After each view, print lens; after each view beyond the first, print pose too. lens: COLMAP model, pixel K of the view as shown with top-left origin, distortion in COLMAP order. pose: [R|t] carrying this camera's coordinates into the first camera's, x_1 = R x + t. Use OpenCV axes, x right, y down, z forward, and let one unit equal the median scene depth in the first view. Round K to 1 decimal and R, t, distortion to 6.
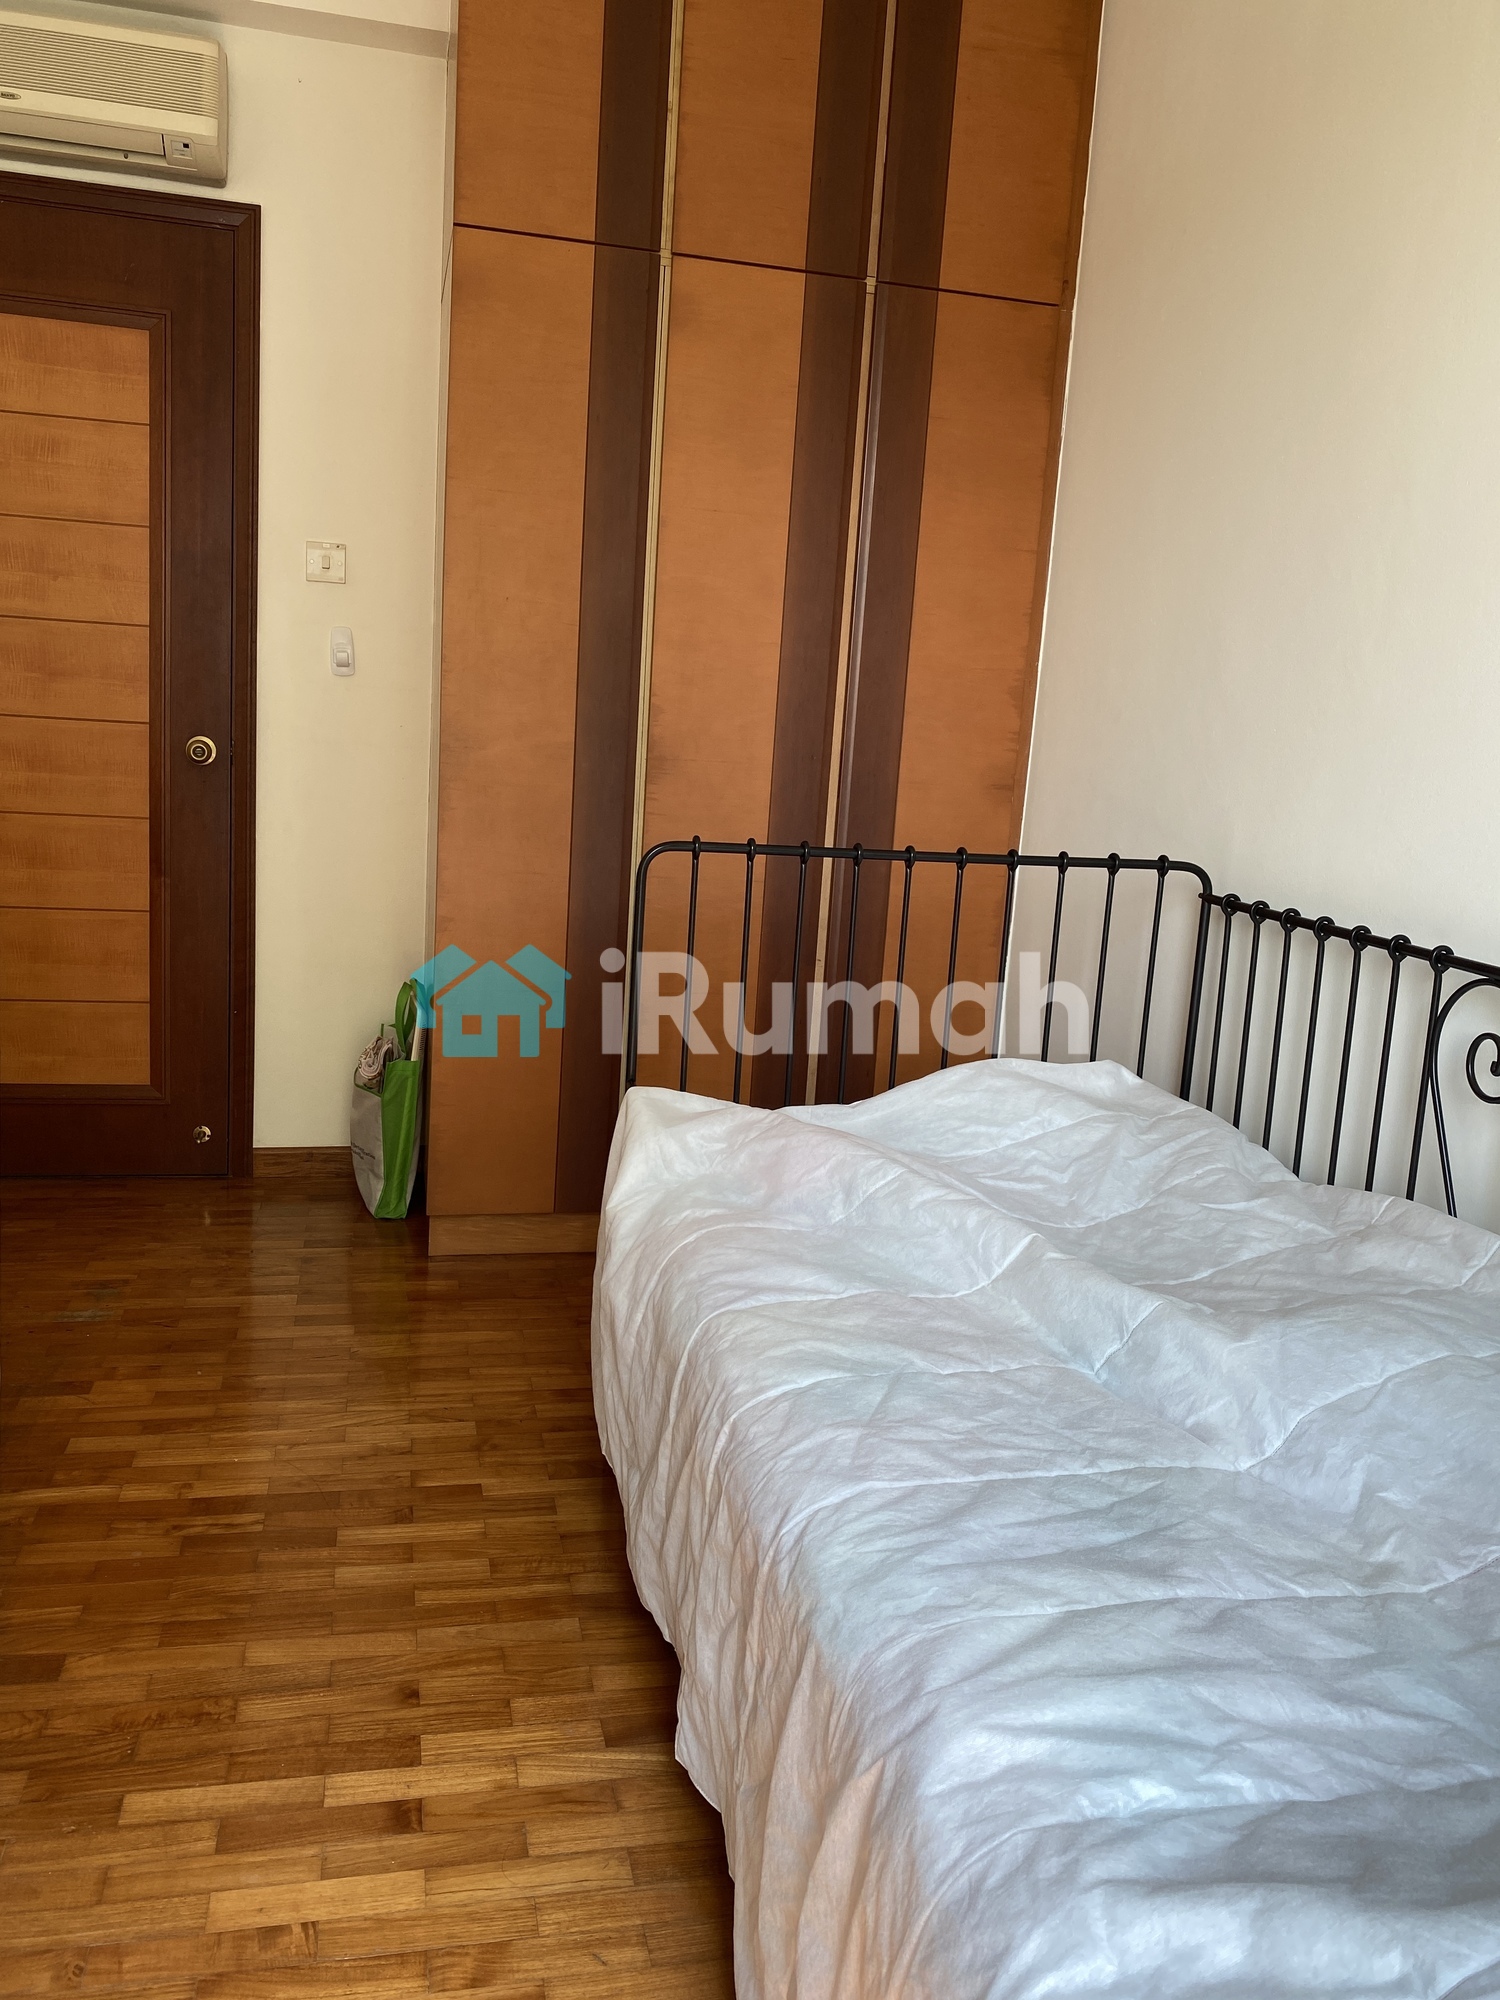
lens RADIAL K [[1538.7, 0, 734.8], [0, 1538.7, 985.3], [0, 0, 1]] dist [0.021669, -0.020192]
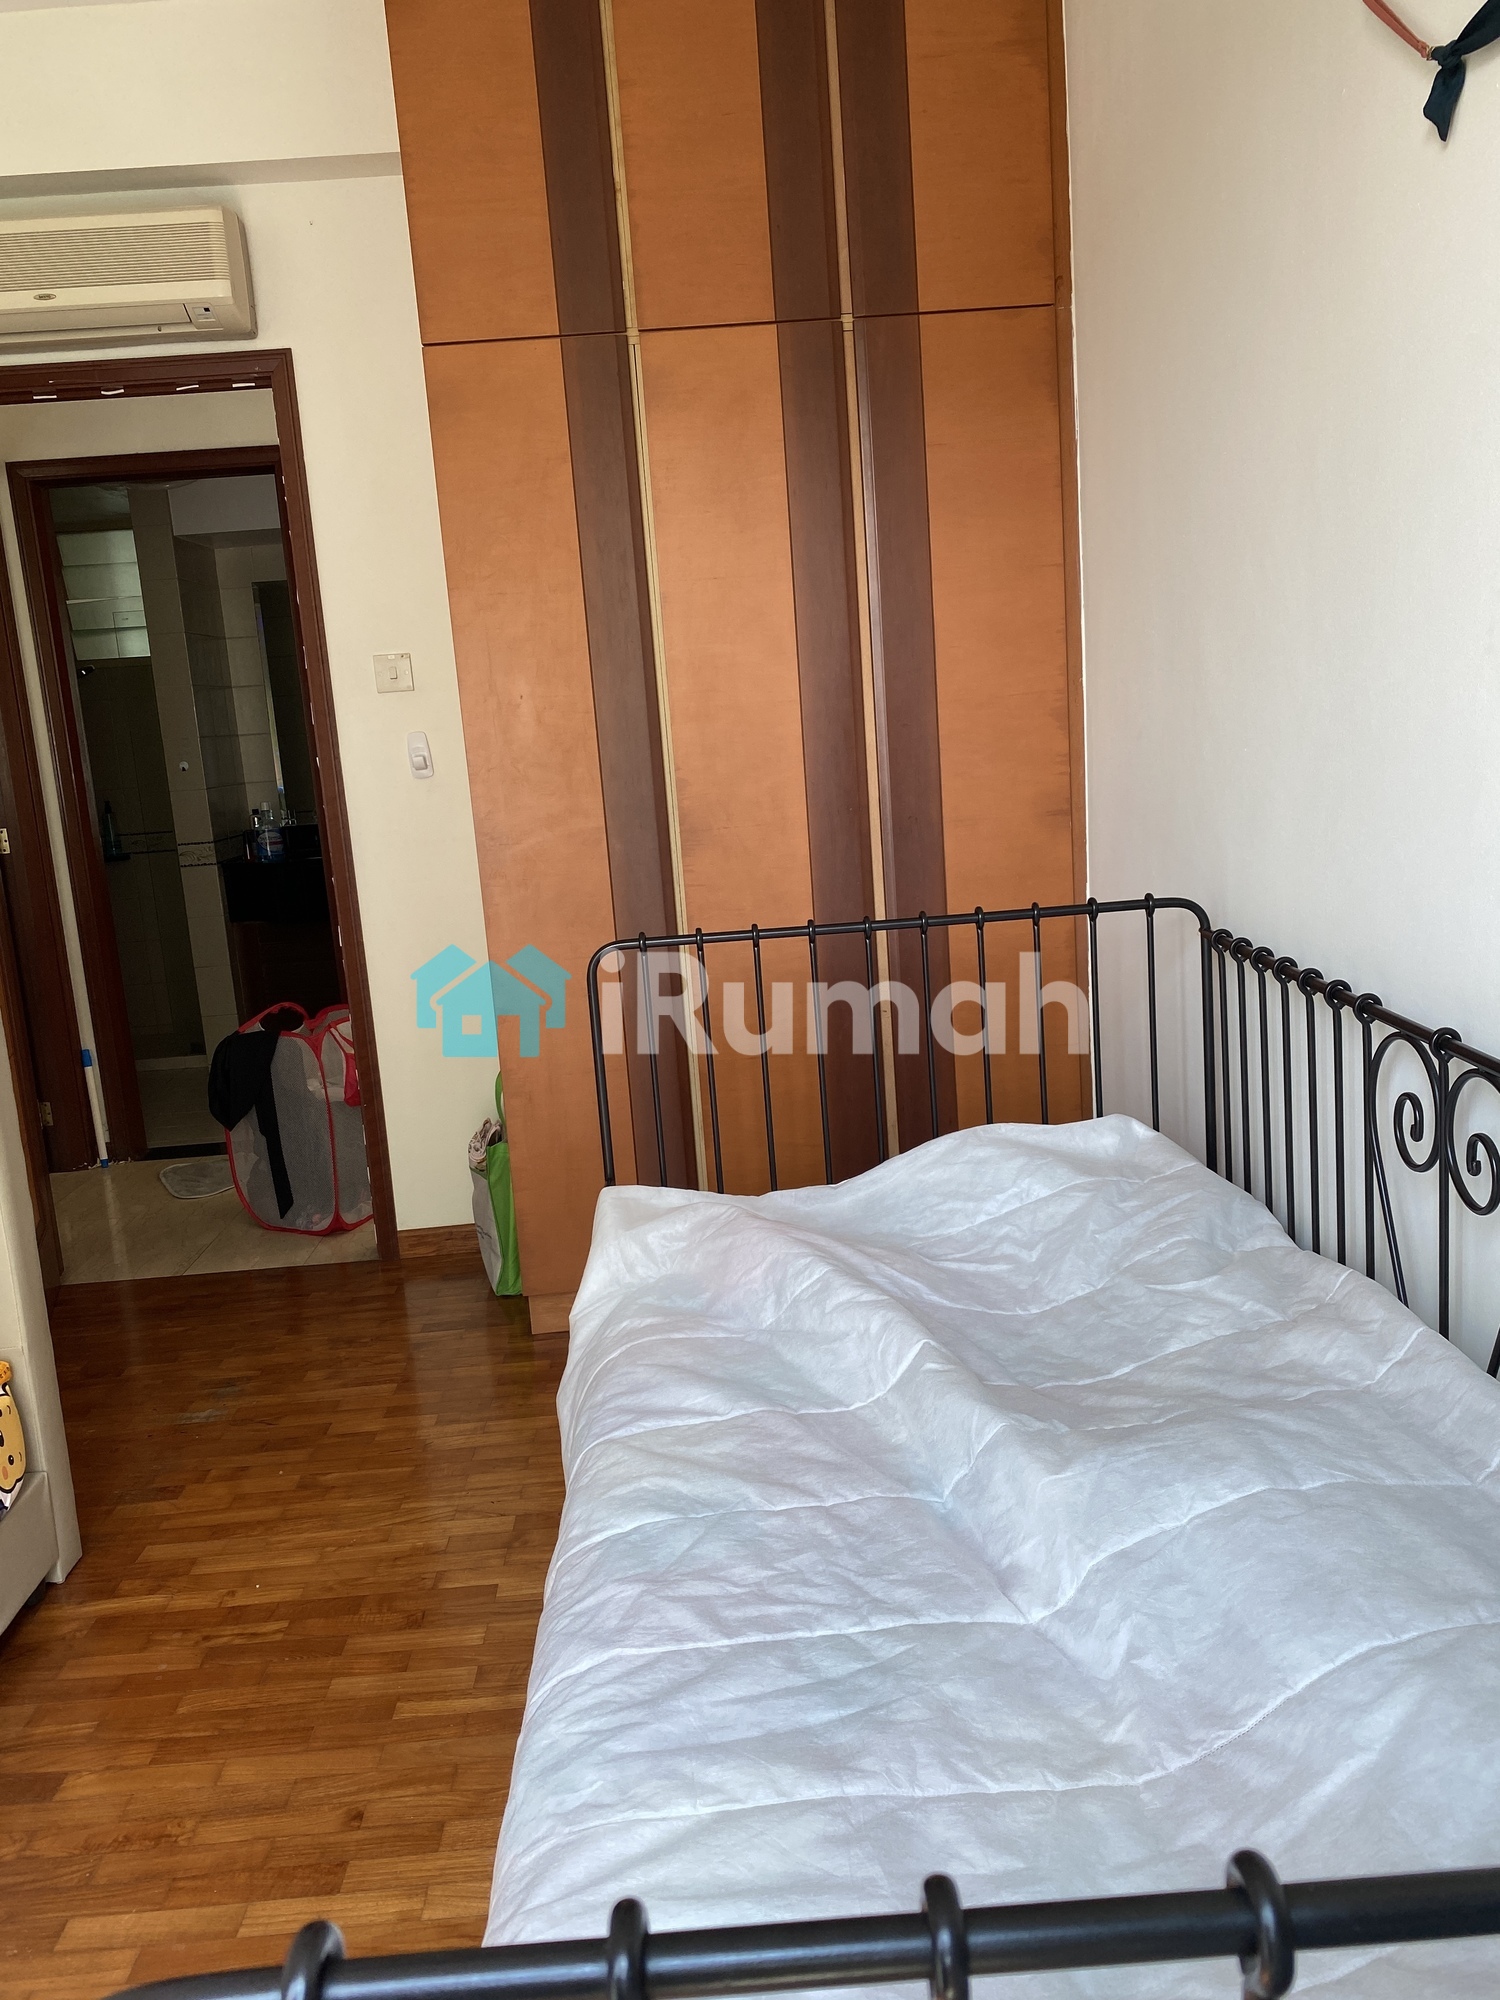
lens RADIAL K [[1538.7, 0, 757.4], [0, 1538.7, 991.2], [0, 0, 1]] dist [0.021669, -0.020192]
pose [[0.973860, -0.096030, -0.205852, 0.290977], [0.098082, 0.995178, -0.000240, -0.060400], [0.204882, -0.019957, 0.978583, 0.043940]]
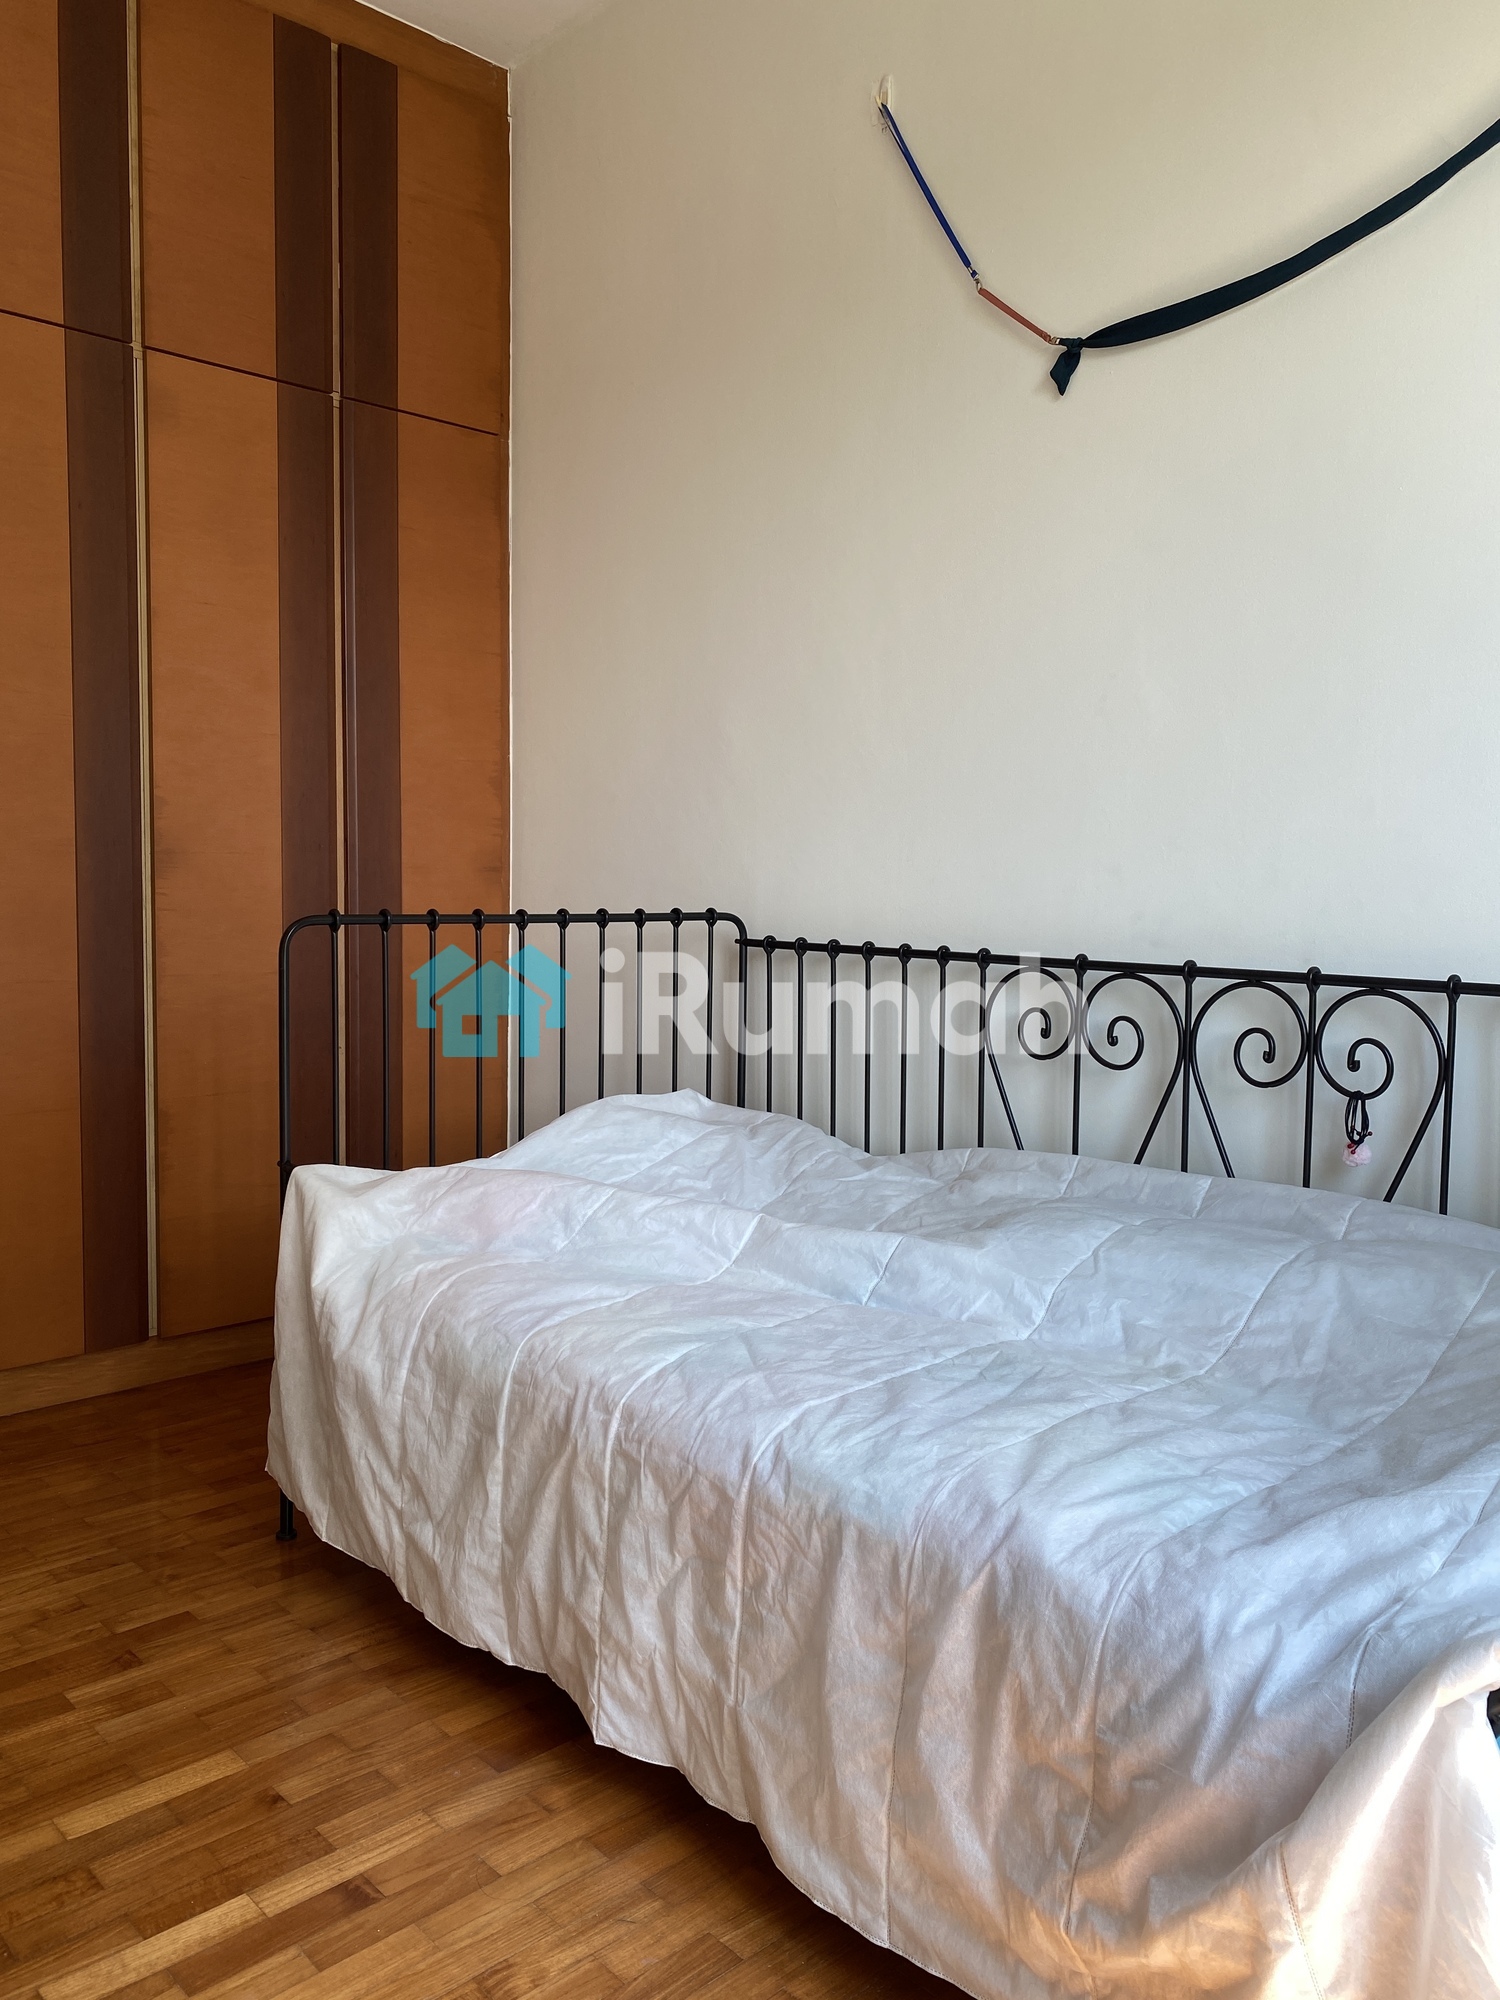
lens RADIAL K [[1538.7, 0, 753.7], [0, 1538.7, 998.6], [0, 0, 1]] dist [0.021669, -0.020192]
pose [[0.858952, -0.090351, 0.504022, -0.354992], [0.126539, 0.991235, -0.037957, 0.039950], [-0.496175, 0.096382, 0.862856, -0.012324]]
